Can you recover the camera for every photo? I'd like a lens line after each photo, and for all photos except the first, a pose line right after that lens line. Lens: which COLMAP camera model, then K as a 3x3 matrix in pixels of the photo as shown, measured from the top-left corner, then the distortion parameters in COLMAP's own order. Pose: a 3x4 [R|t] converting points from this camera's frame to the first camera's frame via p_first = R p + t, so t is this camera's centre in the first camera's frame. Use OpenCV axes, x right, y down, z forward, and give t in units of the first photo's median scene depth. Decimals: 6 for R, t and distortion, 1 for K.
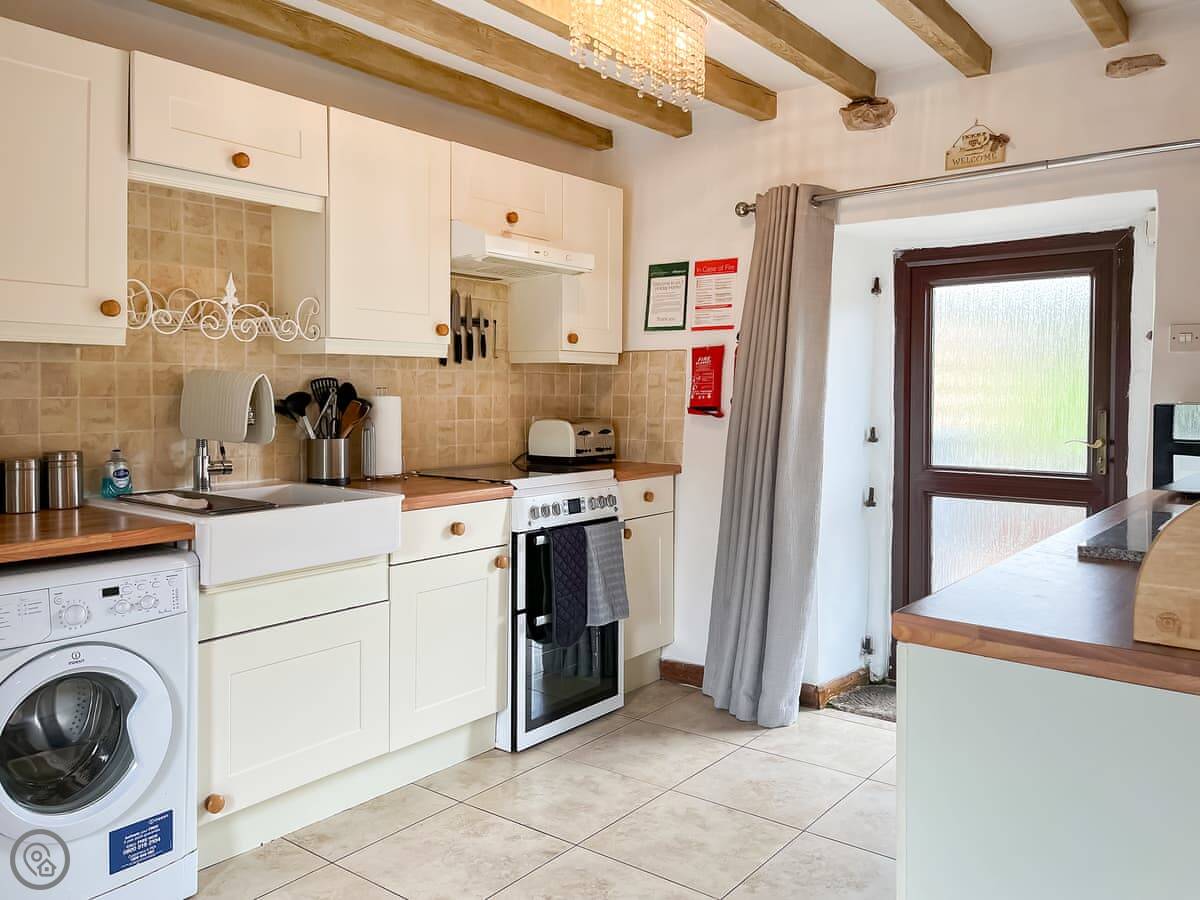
lens RADIAL K [[920.7, 0, 611.0], [0, 920.7, 416.9], [0, 0, 1]] dist [0.062897, -0.069203]
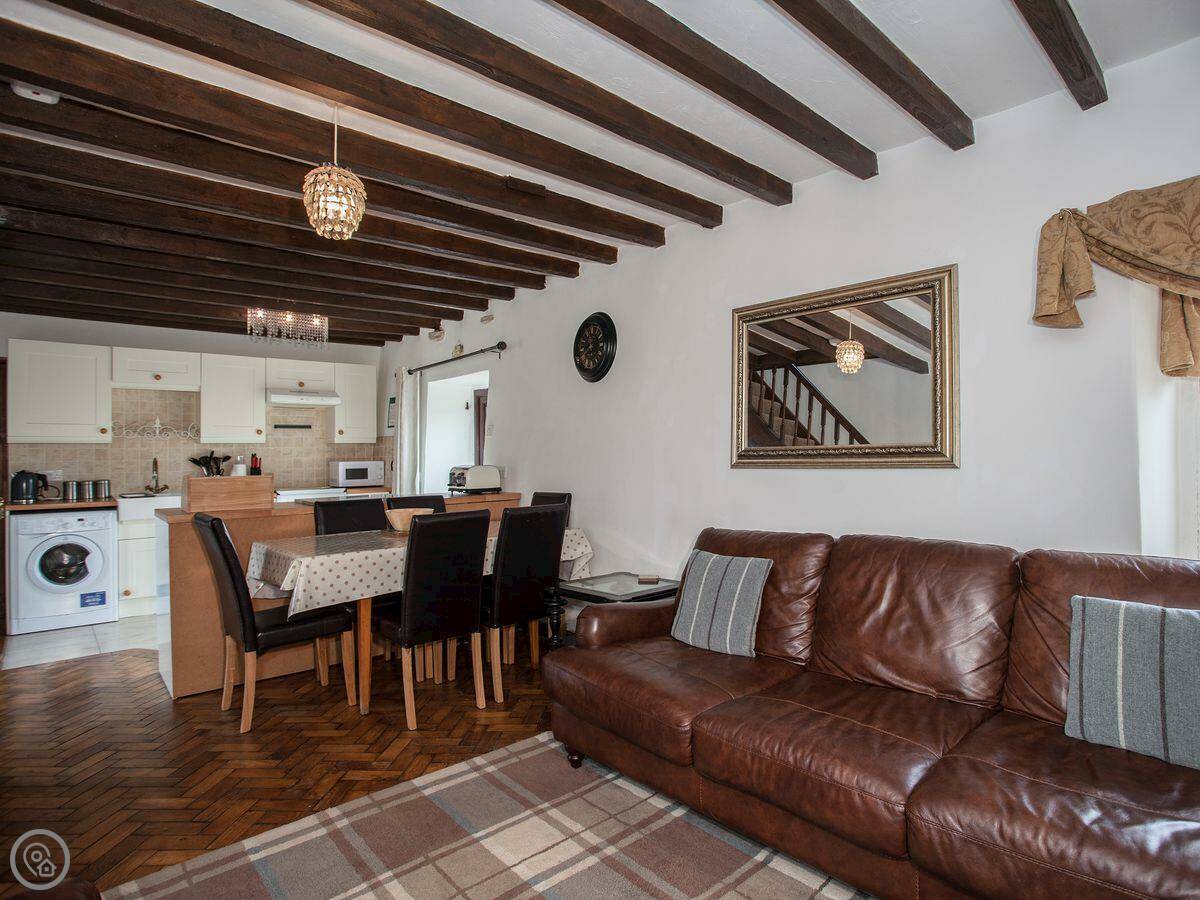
lens RADIAL K [[662.2, 0, 644.0], [0, 662.2, 449.5], [0, 0, 1]] dist [-0.056943, 0.020388]
pose [[0.986199, -0.018008, -0.164580, 1.086189], [0.012483, 0.999325, -0.034548, 0.026686], [0.165091, 0.032017, 0.985759, -0.546106]]
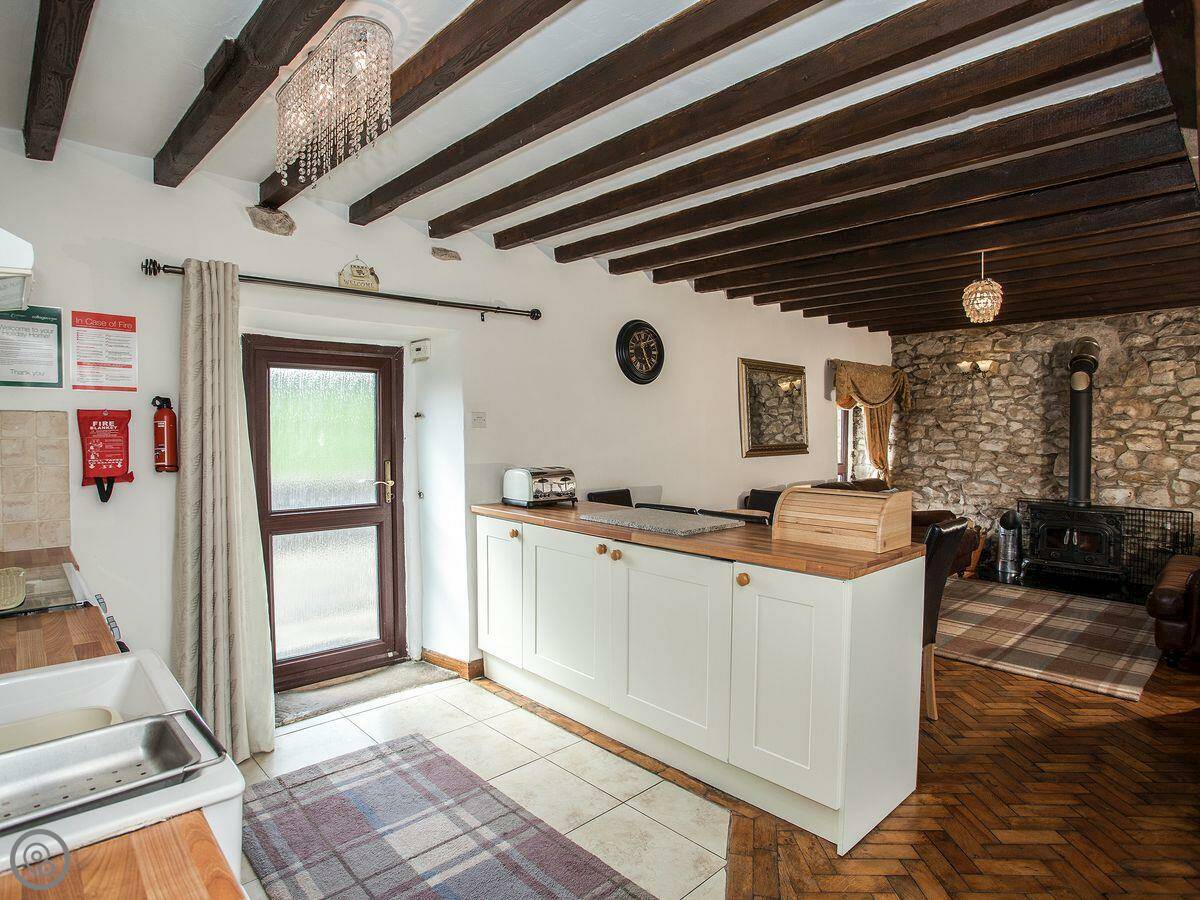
lens RADIAL K [[662.2, 0, 564.7], [0, 662.2, 446.5], [0, 0, 1]] dist [-0.056943, 0.020388]
pose [[0.175650, -0.030039, 0.983994, -0.495416], [0.026493, 0.999317, 0.025778, -0.050592], [-0.984096, 0.021541, 0.176326, 0.508116]]
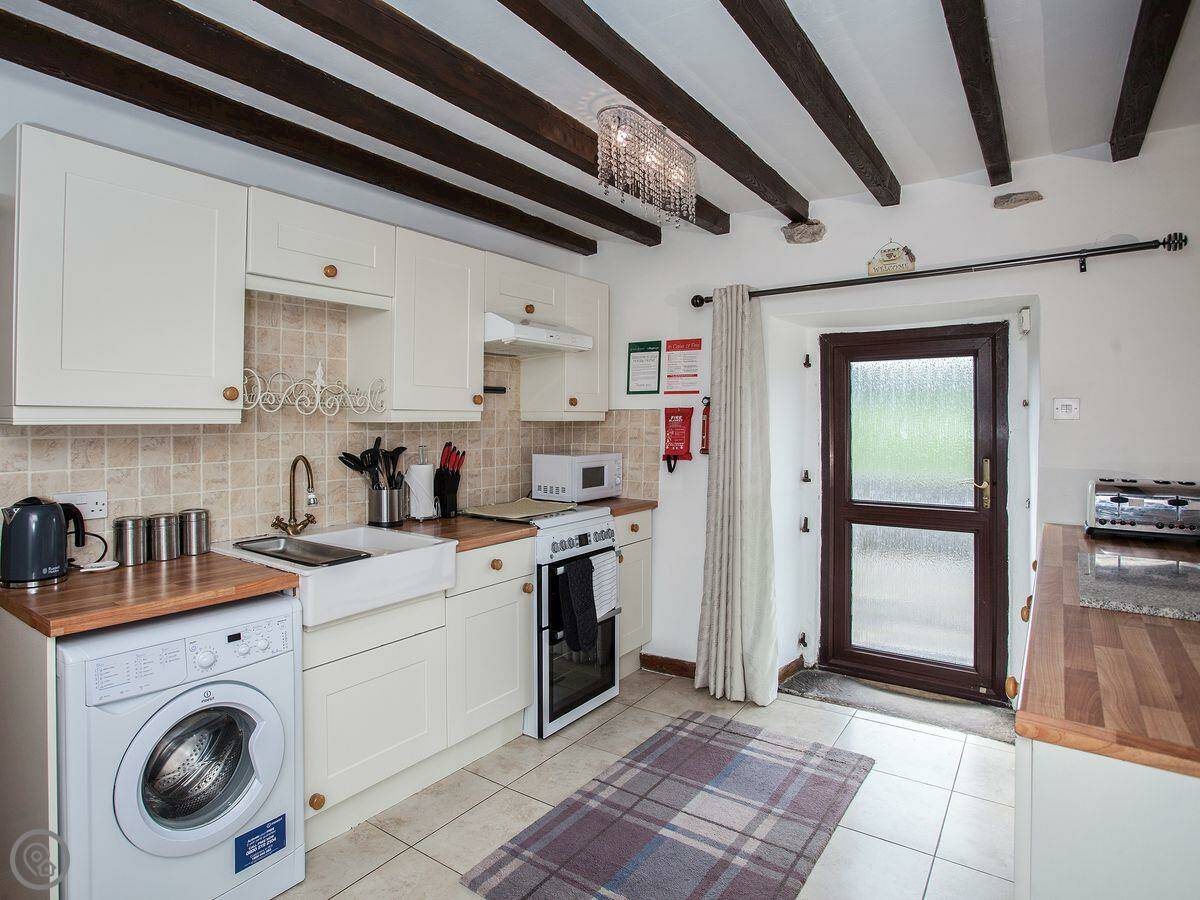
lens RADIAL K [[671.0, 0, 561.5], [0, 671.0, 414.0], [0, 0, 1]] dist [-0.065436, 0.007967]
pose [[0.999776, -0.005495, 0.020451, -0.085293], [0.006238, 0.999317, -0.036429, -0.039461], [-0.020237, 0.036548, 0.999127, 0.092155]]
